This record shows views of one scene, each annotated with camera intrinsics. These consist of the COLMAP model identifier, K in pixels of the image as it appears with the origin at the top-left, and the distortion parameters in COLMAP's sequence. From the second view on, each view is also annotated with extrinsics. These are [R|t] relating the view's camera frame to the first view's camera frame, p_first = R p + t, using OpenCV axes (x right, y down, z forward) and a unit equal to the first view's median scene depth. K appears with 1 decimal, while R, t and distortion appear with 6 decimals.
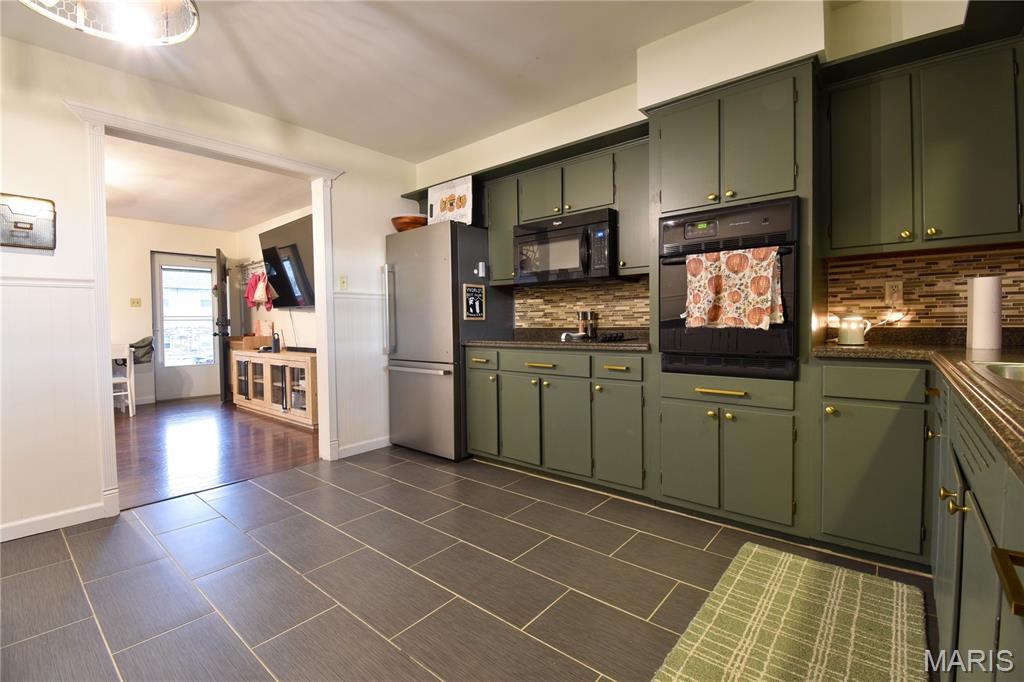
lens RADIAL K [[454.4, 0, 513.7], [0, 454.4, 338.0], [0, 0, 1]] dist [-0.008702, -0.004458]
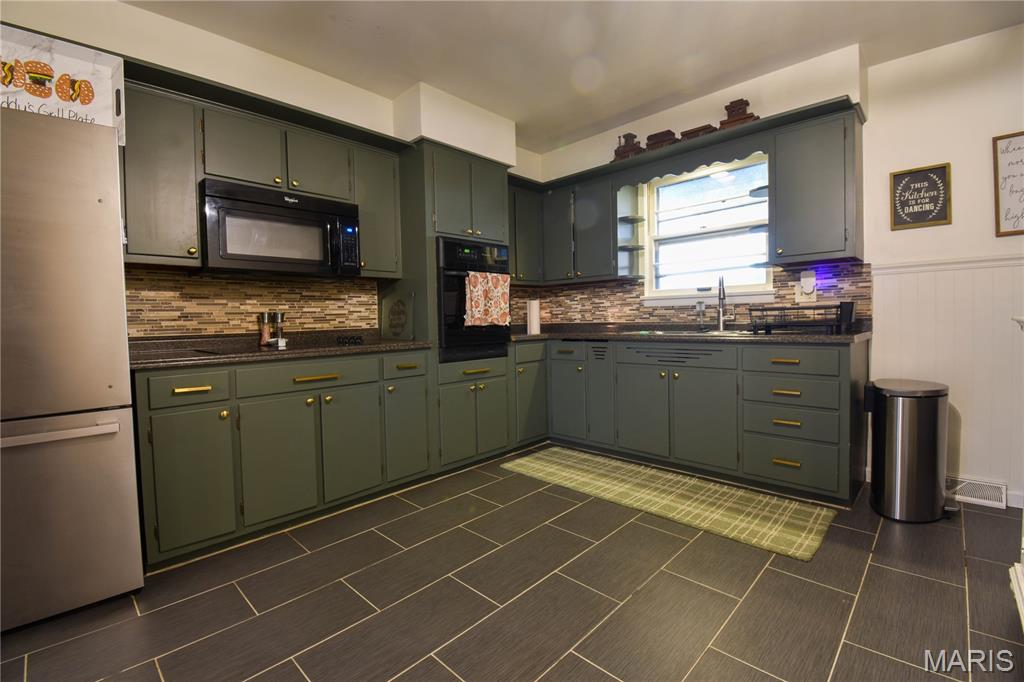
lens RADIAL K [[454.4, 0, 517.0], [0, 454.4, 336.5], [0, 0, 1]] dist [-0.008702, -0.004458]
pose [[0.055600, -0.029338, 0.998022, -0.697394], [0.056350, 0.998067, 0.026200, -0.013449], [-0.996862, 0.054782, 0.057146, 0.585447]]
